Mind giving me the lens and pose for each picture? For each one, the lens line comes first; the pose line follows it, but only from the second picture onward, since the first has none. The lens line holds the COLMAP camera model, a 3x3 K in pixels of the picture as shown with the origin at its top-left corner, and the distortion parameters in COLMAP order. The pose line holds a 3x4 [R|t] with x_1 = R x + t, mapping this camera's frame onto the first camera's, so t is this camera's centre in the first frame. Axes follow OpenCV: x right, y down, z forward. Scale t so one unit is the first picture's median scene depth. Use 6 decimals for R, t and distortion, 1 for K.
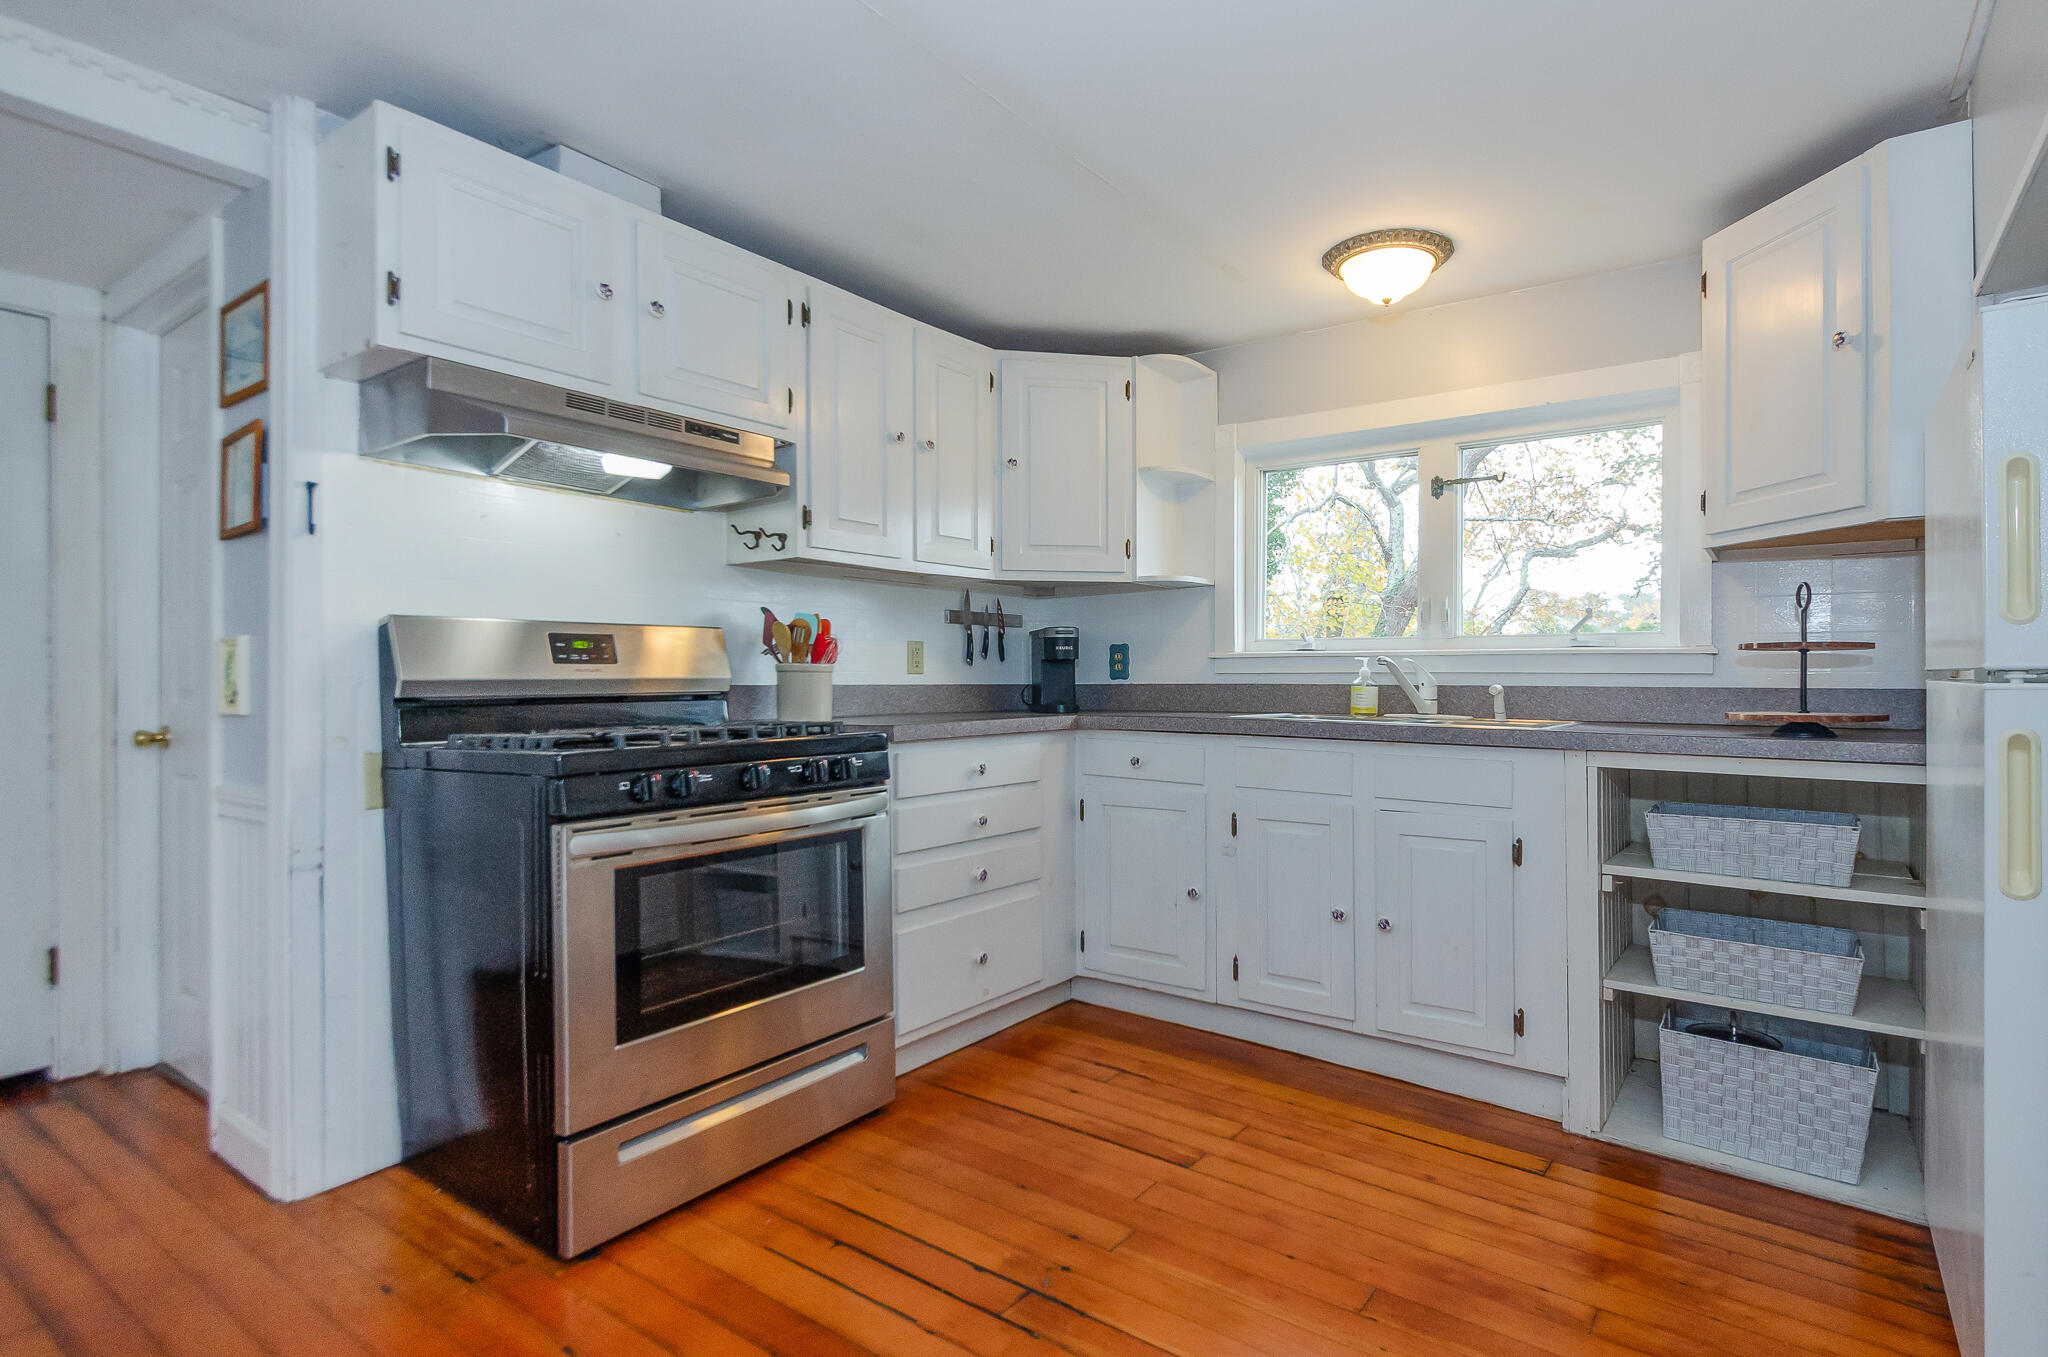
lens RADIAL K [[1035.1, 0, 1023.9], [0, 1035.1, 681.6], [0, 0, 1]] dist [-0.004971, 0.000939]
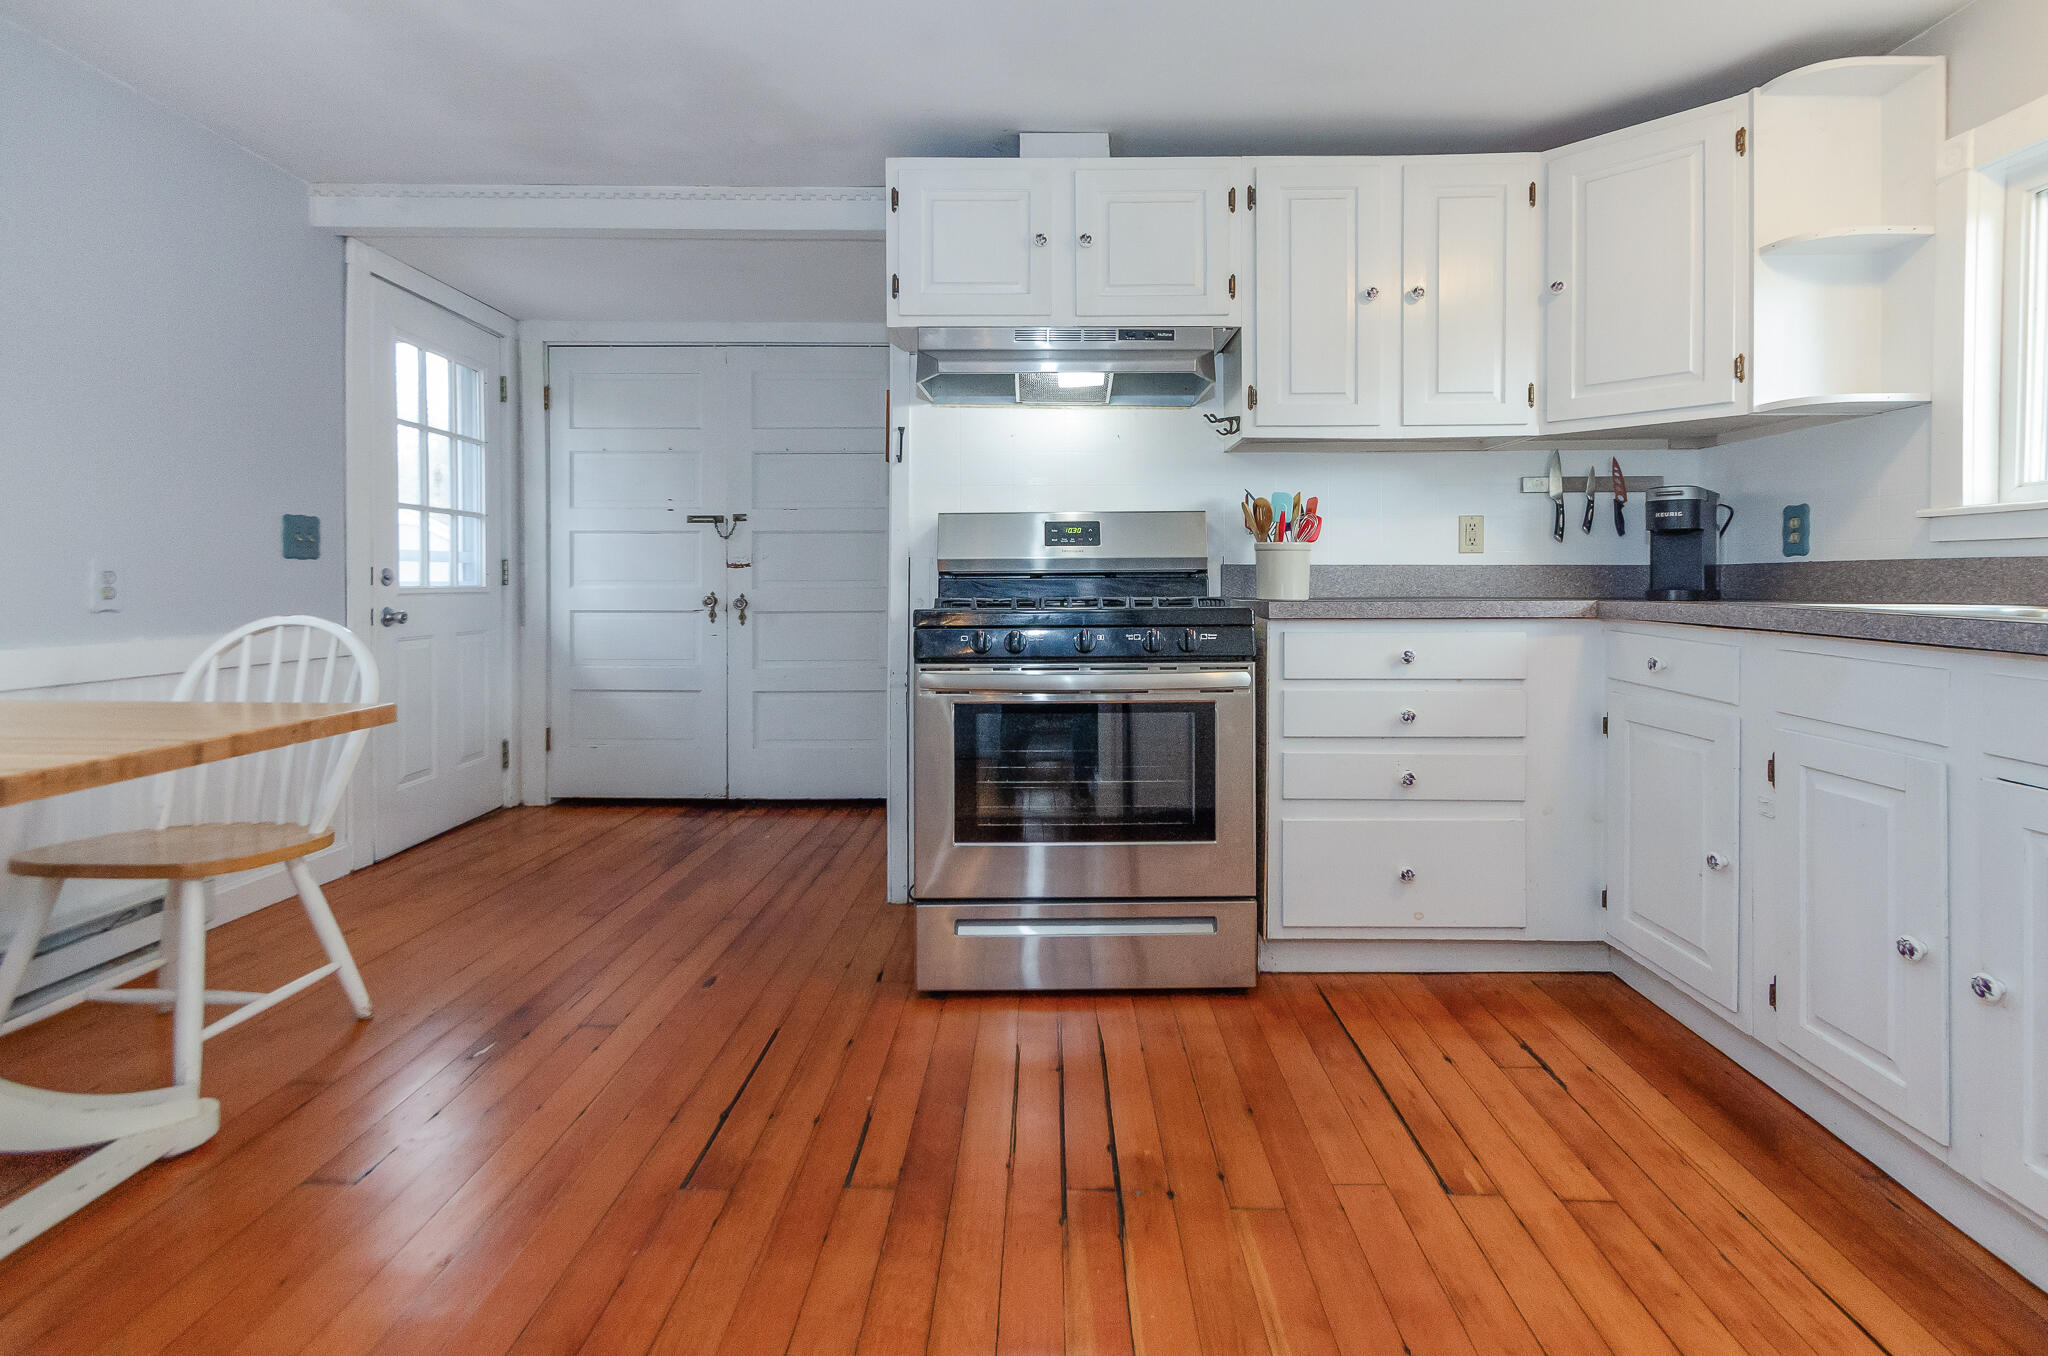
lens RADIAL K [[960.6, 0, 1037.6], [0, 960.6, 586.9], [0, 0, 1]] dist [-0.003925, 0.000456]
pose [[0.573145, 0.008797, -0.819407, 0.440398], [-0.003008, 0.999958, 0.008632, 0.019802], [0.819449, -0.002483, 0.573147, 0.285301]]
